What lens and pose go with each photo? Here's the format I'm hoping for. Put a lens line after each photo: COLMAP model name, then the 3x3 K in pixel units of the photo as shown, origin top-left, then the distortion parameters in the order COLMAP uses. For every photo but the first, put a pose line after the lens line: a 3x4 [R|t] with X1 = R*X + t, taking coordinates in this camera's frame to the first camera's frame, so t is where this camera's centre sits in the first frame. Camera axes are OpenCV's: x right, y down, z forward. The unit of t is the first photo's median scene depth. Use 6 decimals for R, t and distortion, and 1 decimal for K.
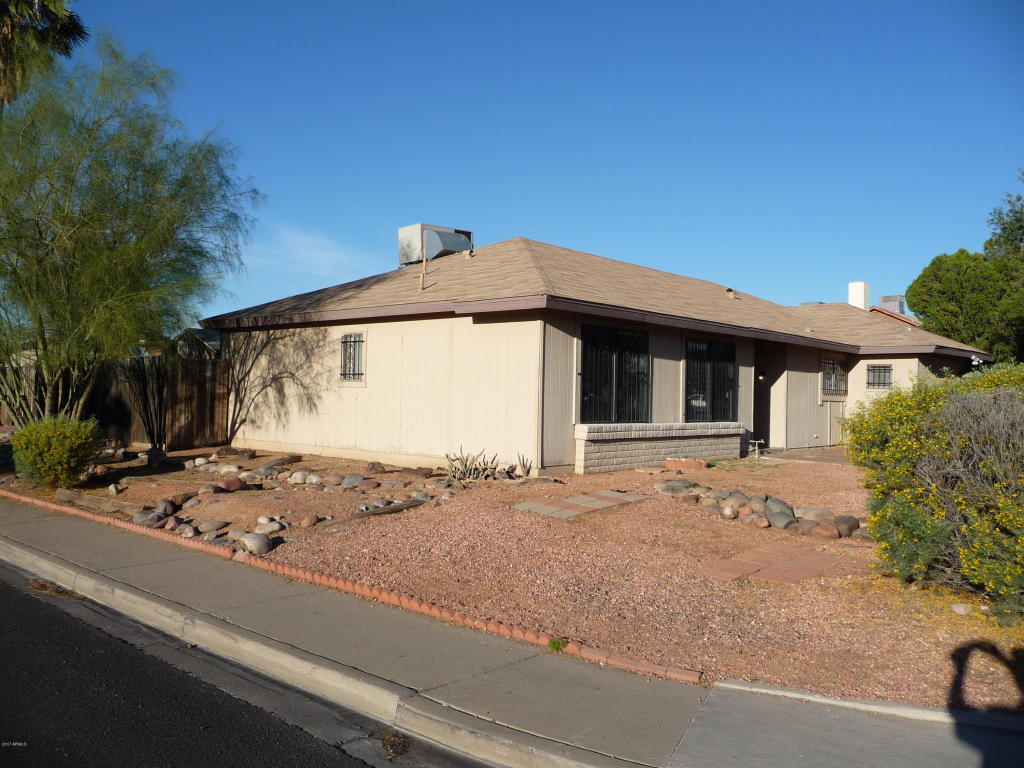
lens RADIAL K [[838.1, 0, 509.8], [0, 838.1, 383.9], [0, 0, 1]] dist [-0.051519, 0.058300]
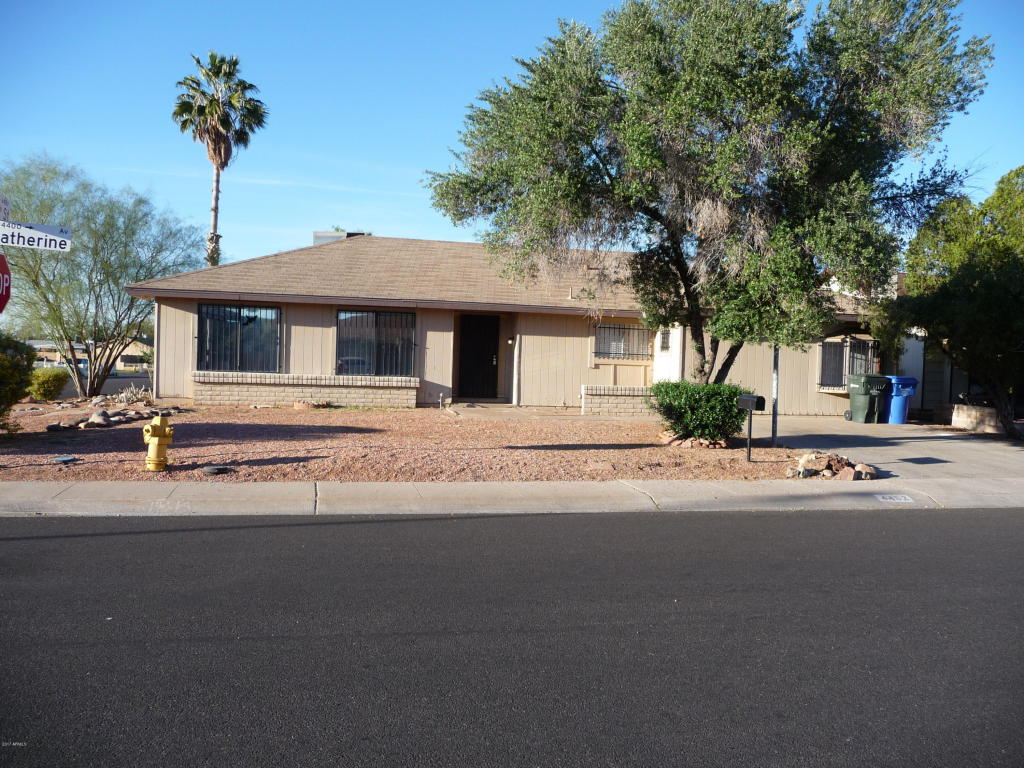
lens RADIAL K [[838.1, 0, 509.8], [0, 838.1, 383.9], [0, 0, 1]] dist [-0.051519, 0.058300]
pose [[0.808277, 0.016398, -0.588574, 1.172082], [-0.004106, 0.999745, 0.022215, 0.029396], [0.588788, -0.015539, 0.808138, 0.107045]]
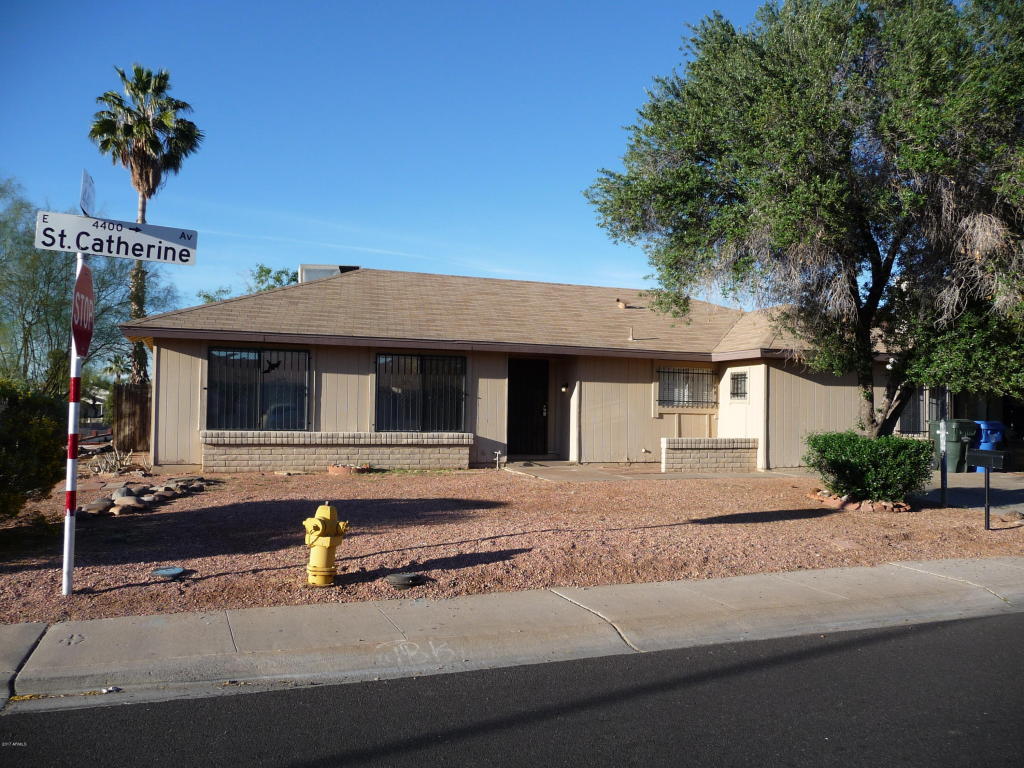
lens RADIAL K [[838.1, 0, 509.8], [0, 838.1, 383.9], [0, 0, 1]] dist [-0.051519, 0.058300]
pose [[0.889881, -0.024198, -0.455550, 0.842290], [0.011207, 0.999450, -0.031198, 0.019518], [0.456054, 0.022657, 0.889663, 0.115271]]
